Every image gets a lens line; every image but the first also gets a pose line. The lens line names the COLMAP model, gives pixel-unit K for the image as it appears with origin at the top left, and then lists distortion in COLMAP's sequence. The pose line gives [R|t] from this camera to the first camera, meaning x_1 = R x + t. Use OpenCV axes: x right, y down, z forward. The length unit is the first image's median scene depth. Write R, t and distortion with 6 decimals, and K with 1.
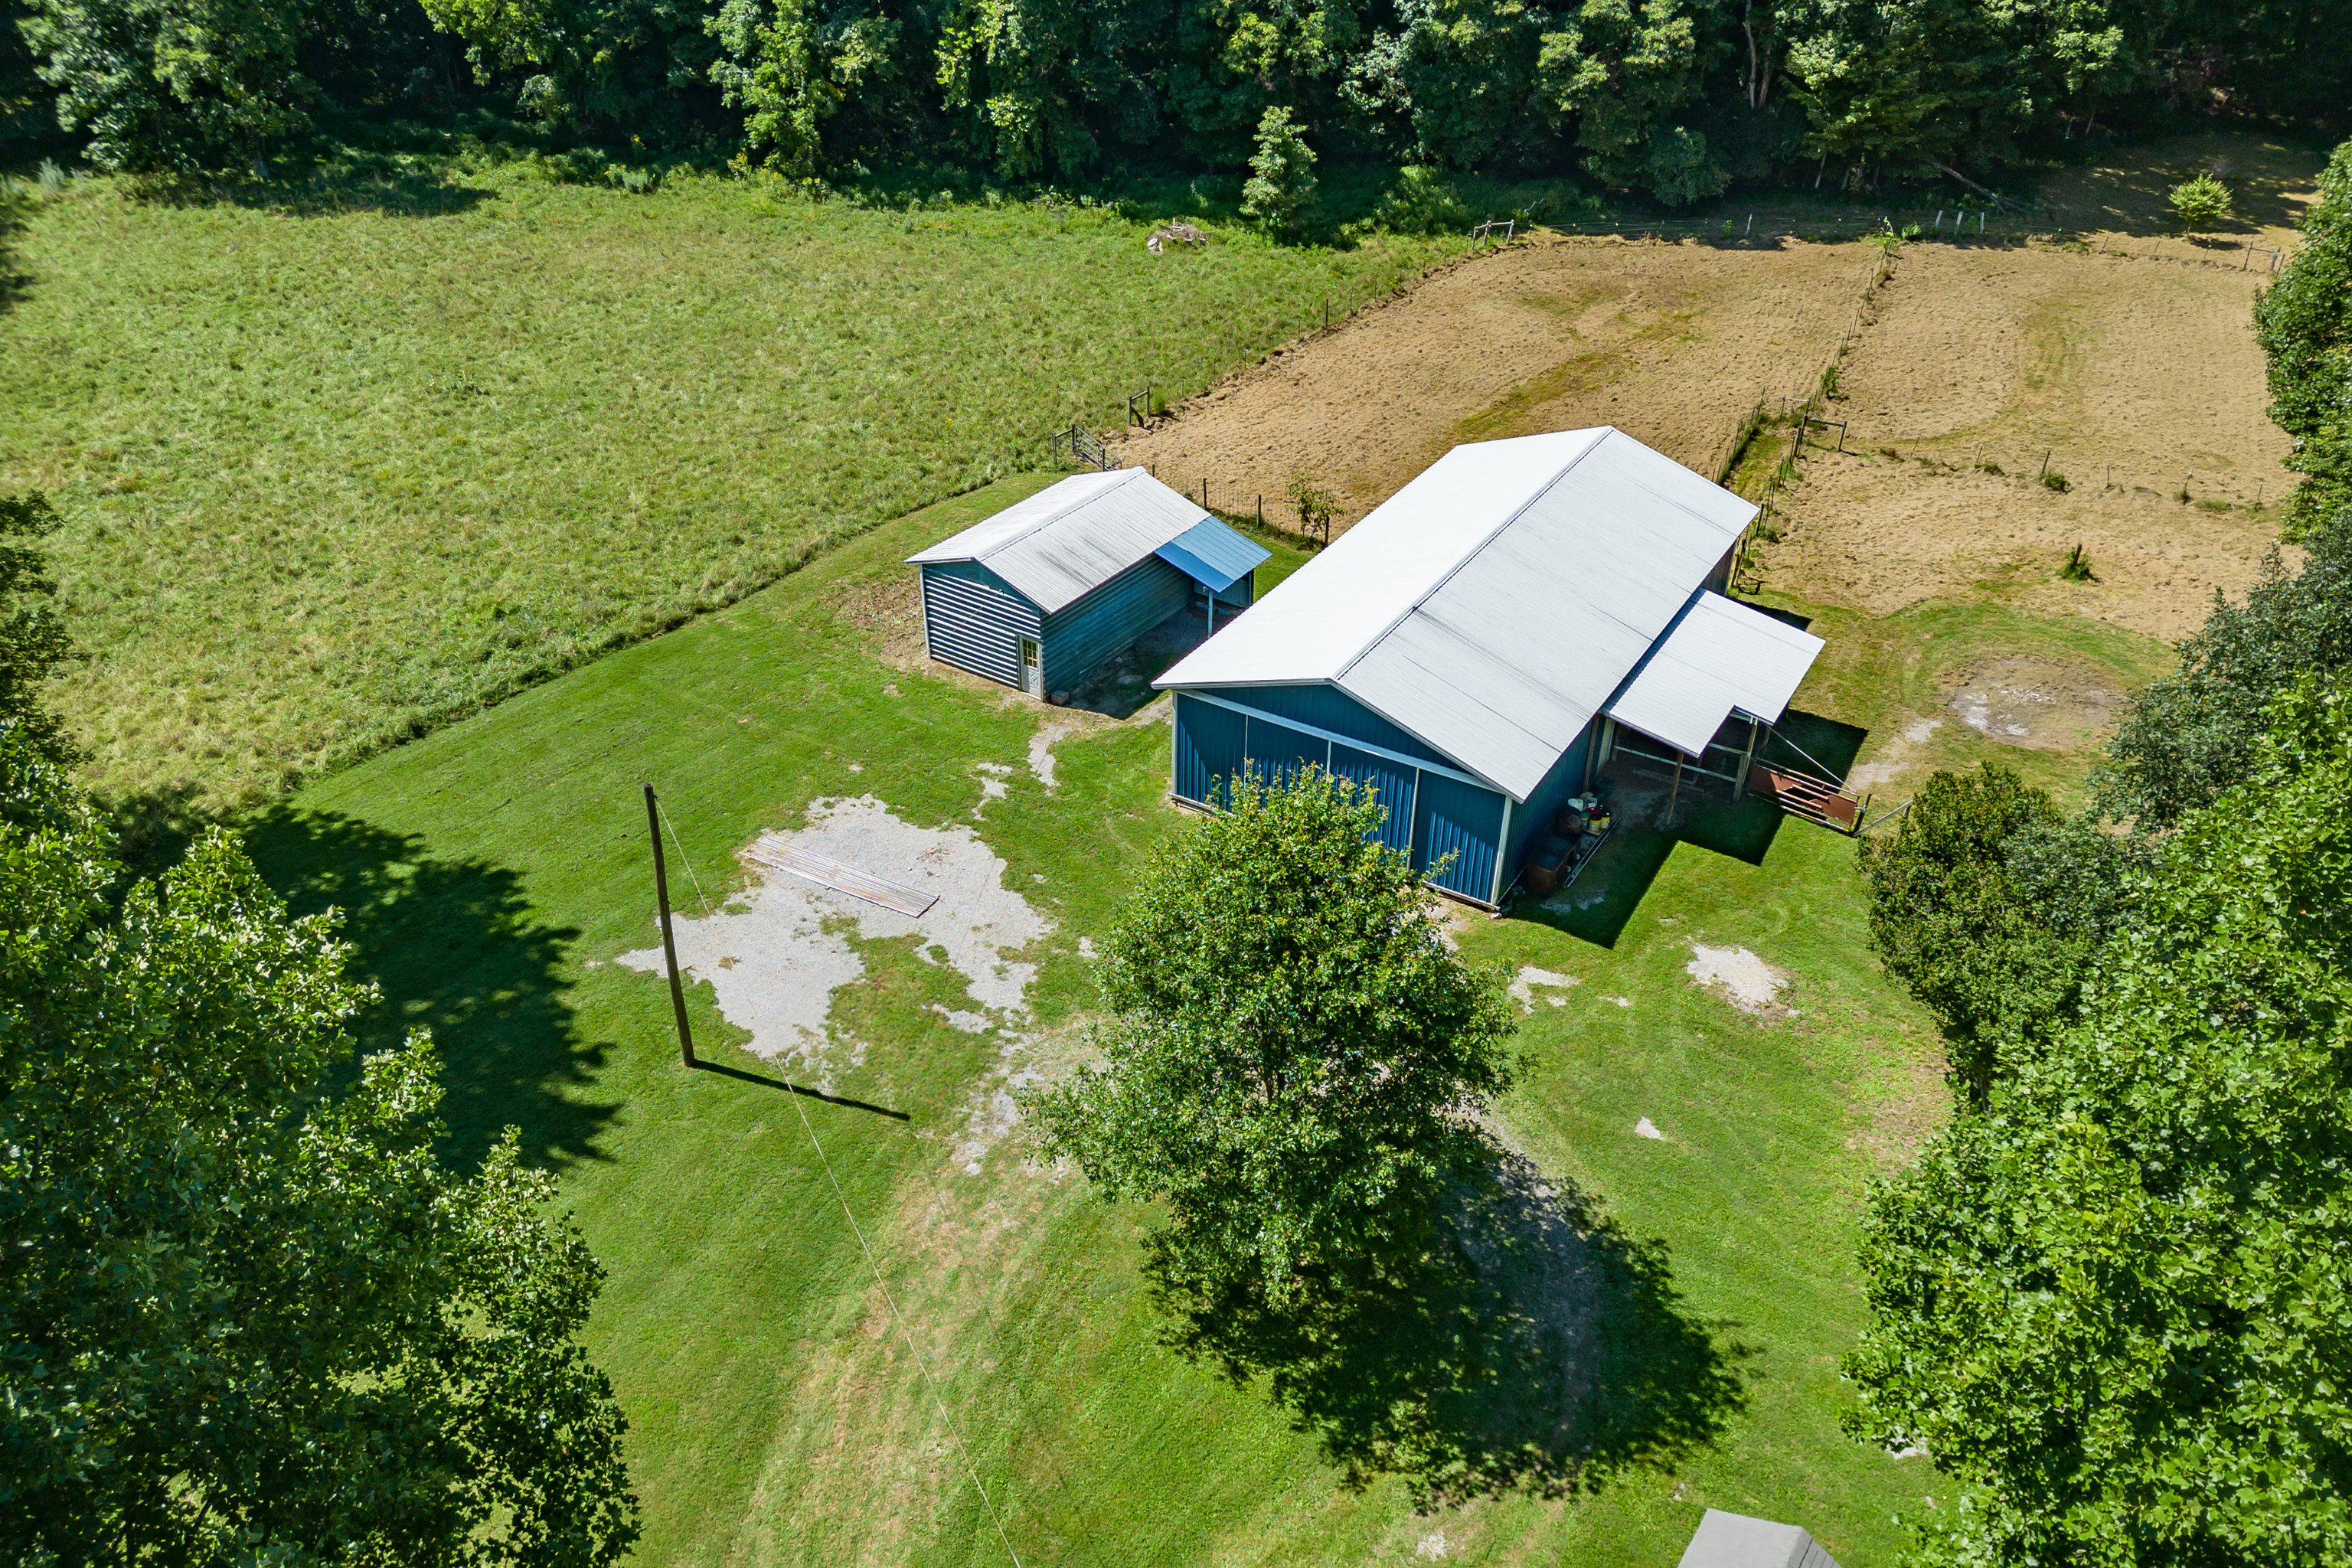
lens RADIAL K [[1633.2, 0, 1159.8], [0, 1633.2, 786.6], [0, 0, 1]] dist [0.001080, 0.168453]
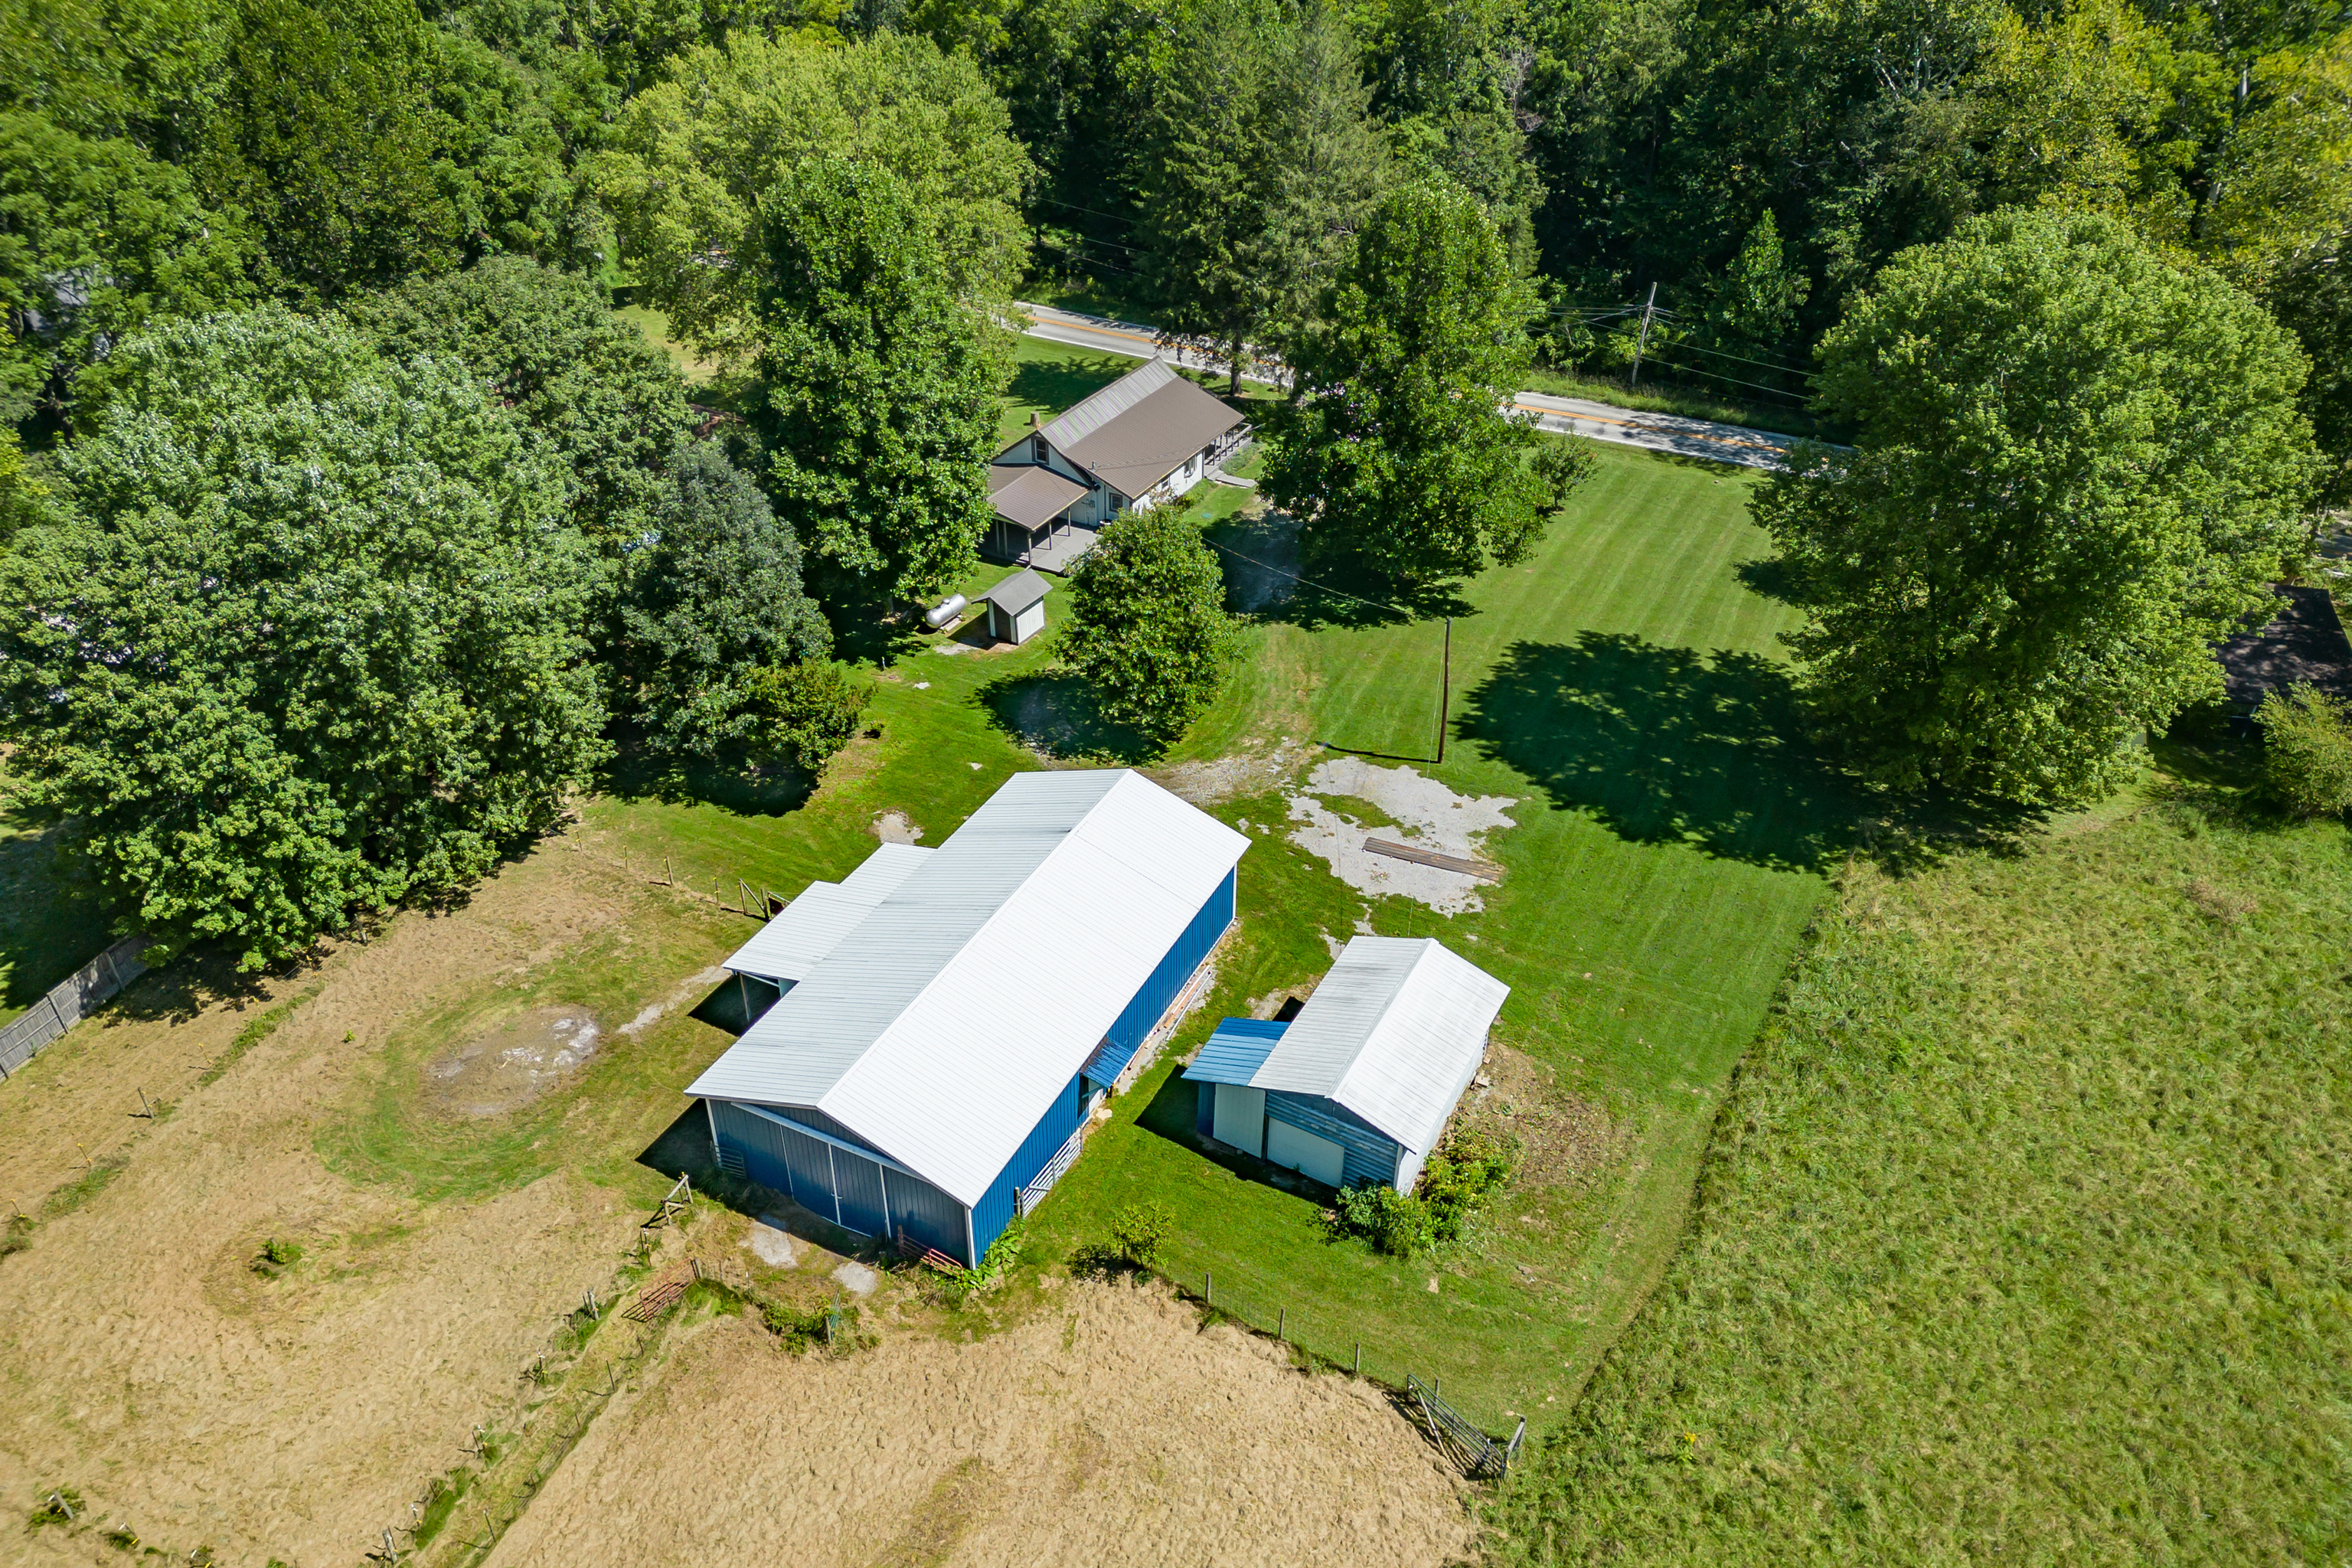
lens RADIAL K [[1590.8, 0, 1163.9], [0, 1590.8, 779.3], [0, 0, 1]] dist [0.061839, -0.060356]
pose [[-0.995090, 0.051562, -0.084477, 0.187639], [-0.057949, 0.388391, 0.919671, -1.371983], [0.080230, 0.920051, -0.383496, 1.485235]]
